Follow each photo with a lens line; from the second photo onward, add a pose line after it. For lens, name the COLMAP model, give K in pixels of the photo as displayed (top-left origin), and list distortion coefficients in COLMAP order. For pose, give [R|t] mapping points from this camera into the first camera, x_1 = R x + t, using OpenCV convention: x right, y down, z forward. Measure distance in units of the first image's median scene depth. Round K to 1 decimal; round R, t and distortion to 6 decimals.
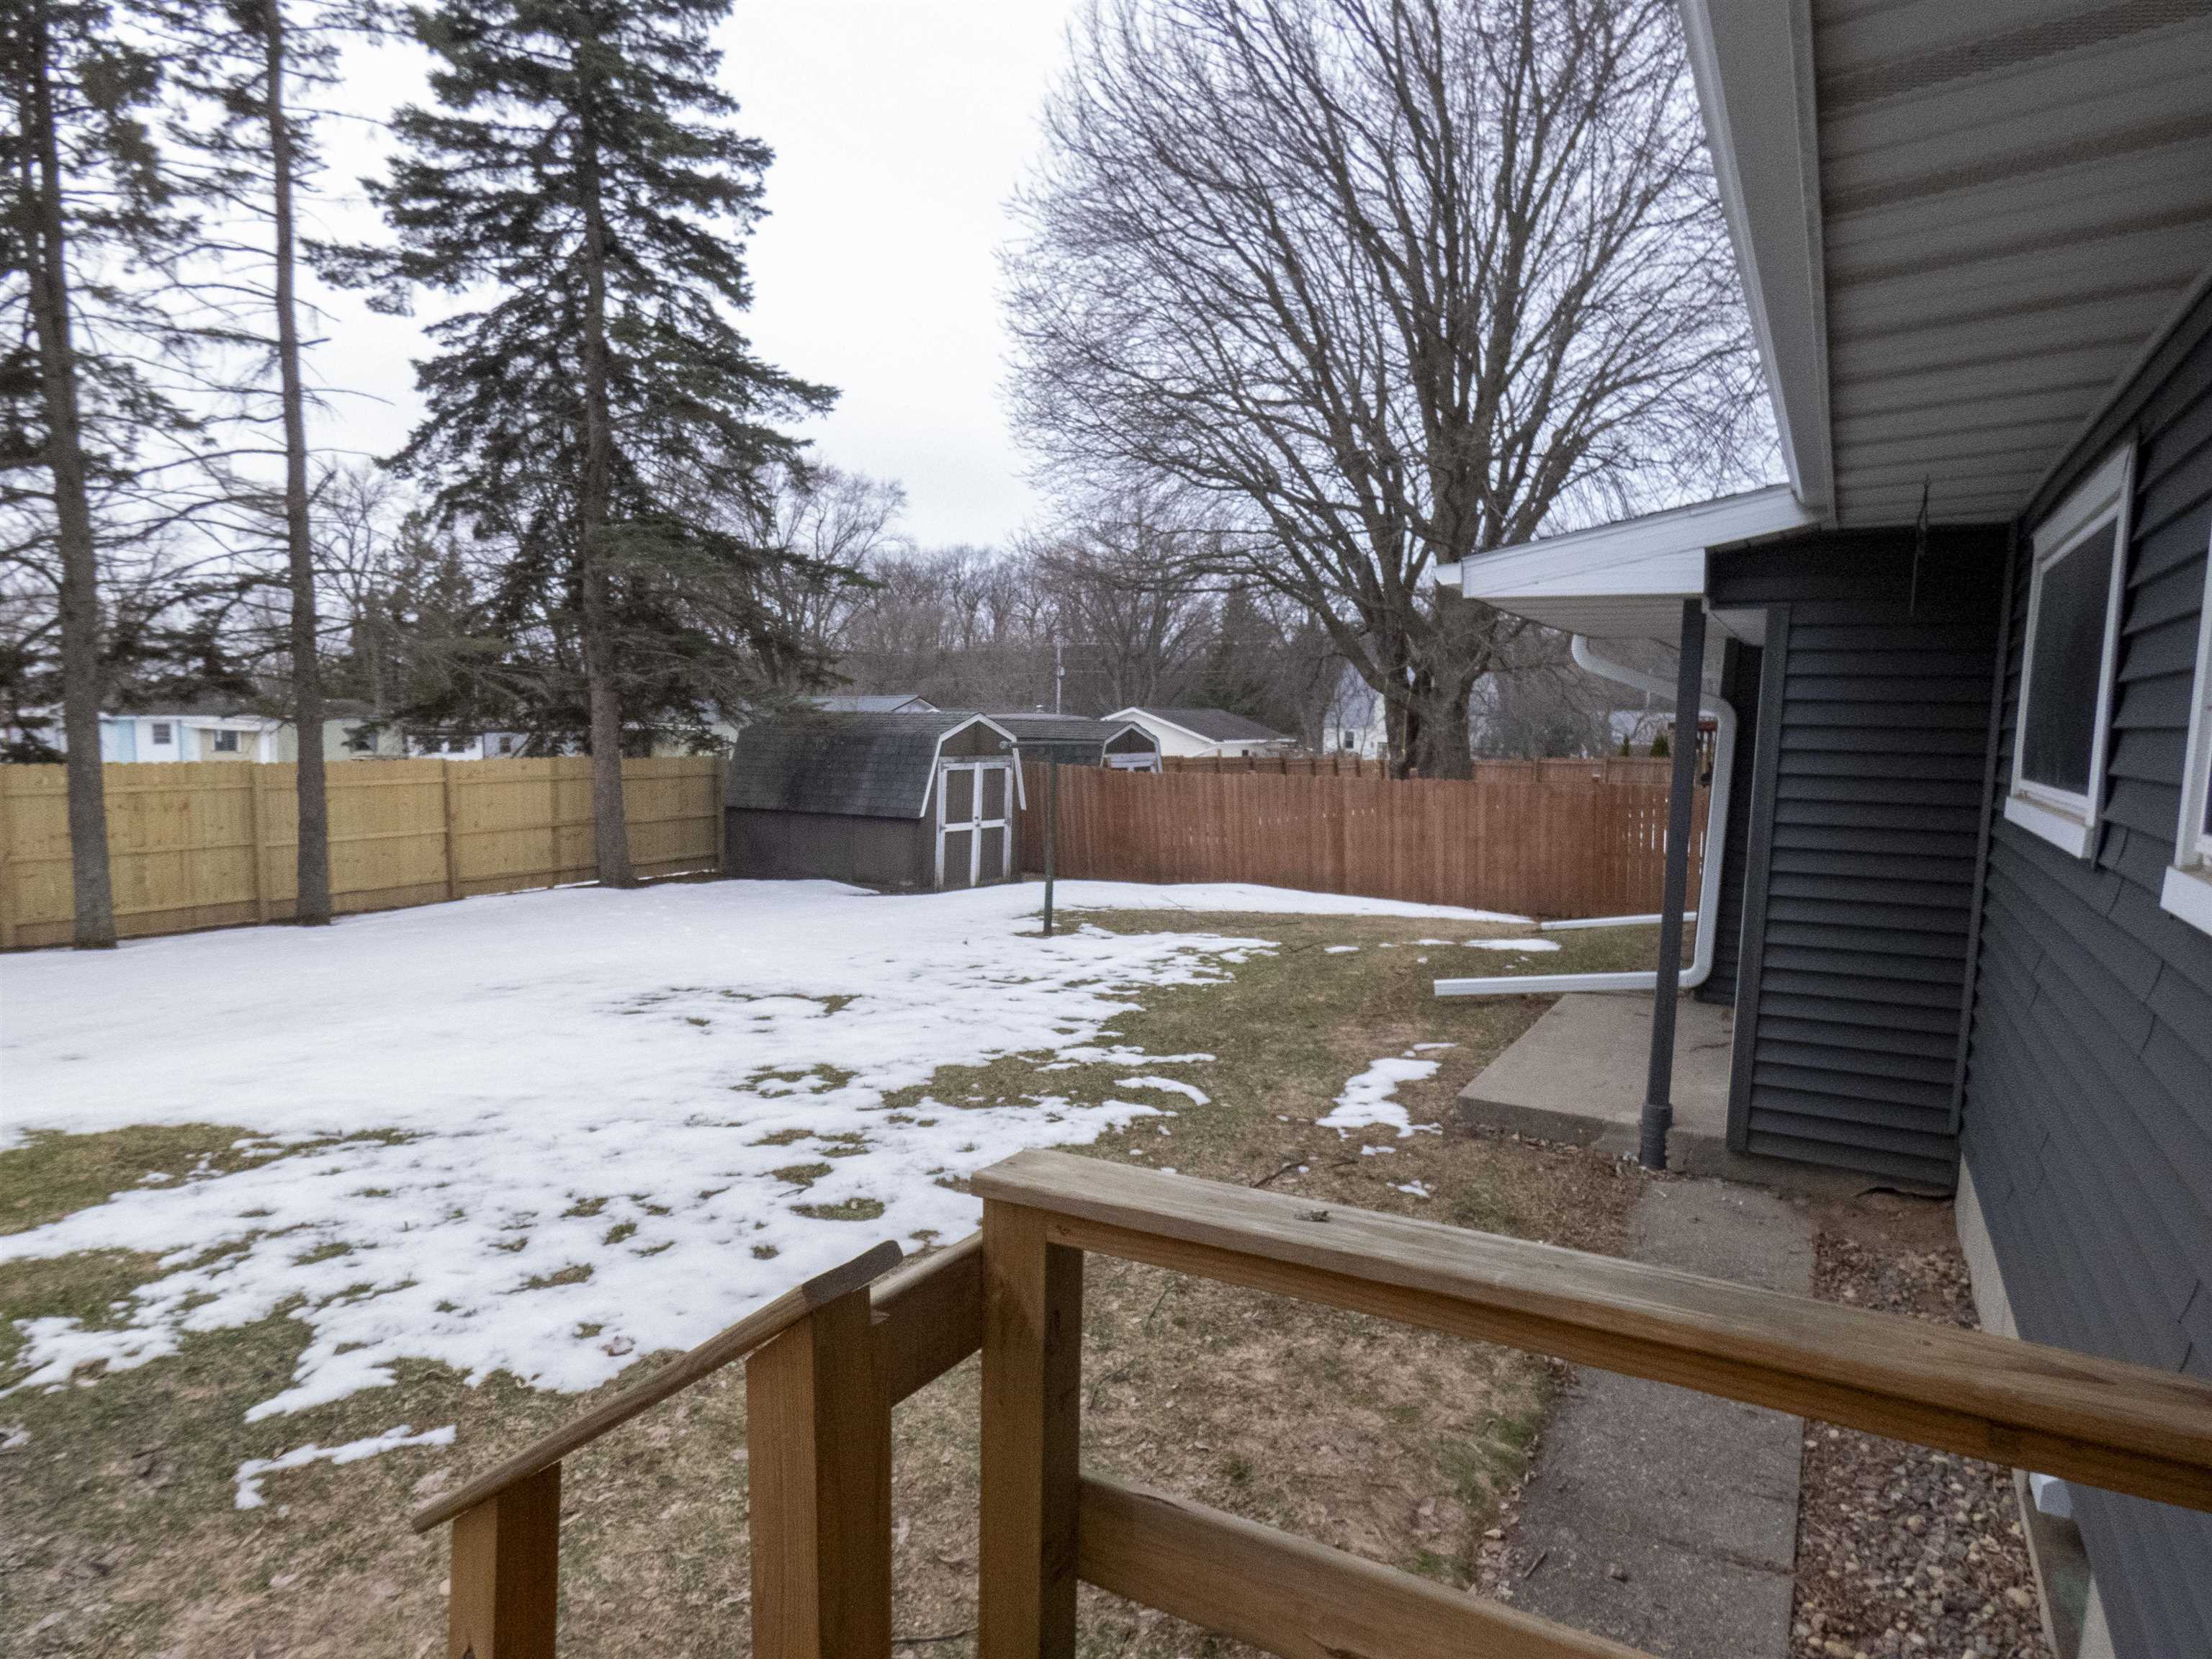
lens RADIAL K [[1304.8, 0, 1098.6], [0, 1304.8, 838.6], [0, 0, 1]] dist [-0.009302, 0.004378]
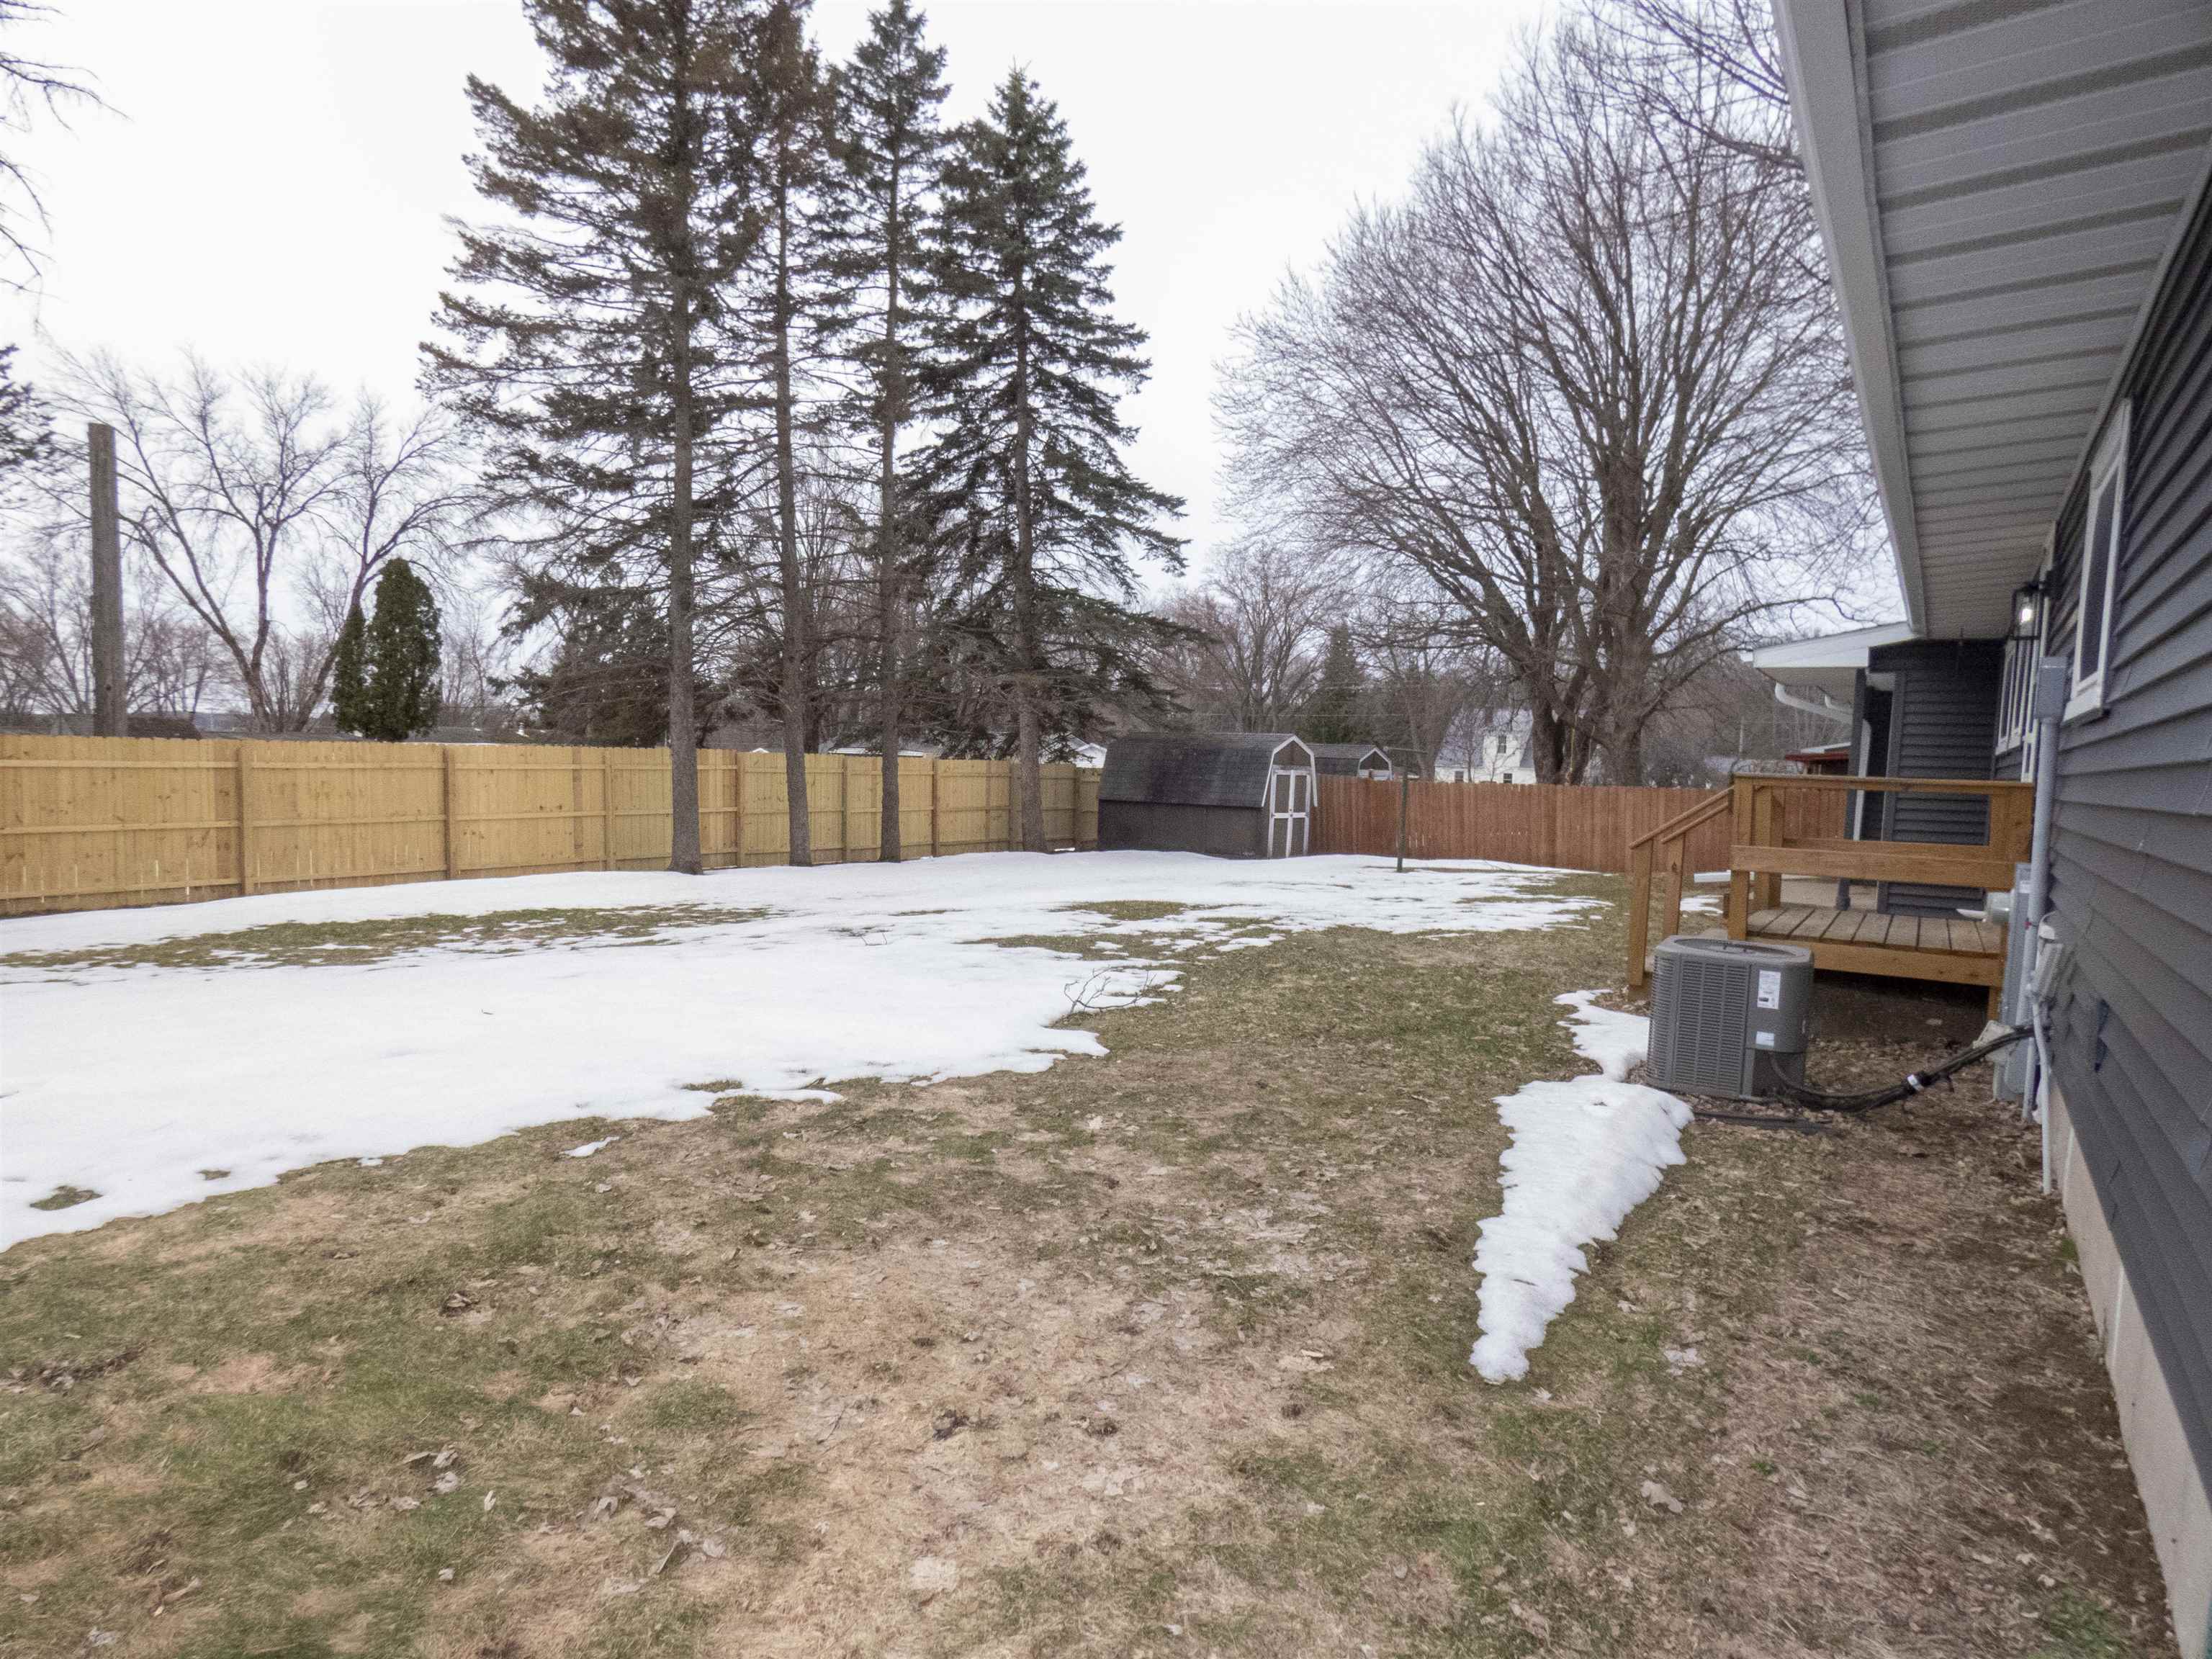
lens RADIAL K [[1304.8, 0, 1111.5], [0, 1304.8, 818.5], [0, 0, 1]] dist [-0.009302, 0.004378]
pose [[0.998775, 0.019889, -0.045309, -0.220701], [-0.022037, 0.998633, -0.047405, 0.063033], [0.044304, 0.048345, 0.997848, -0.388260]]
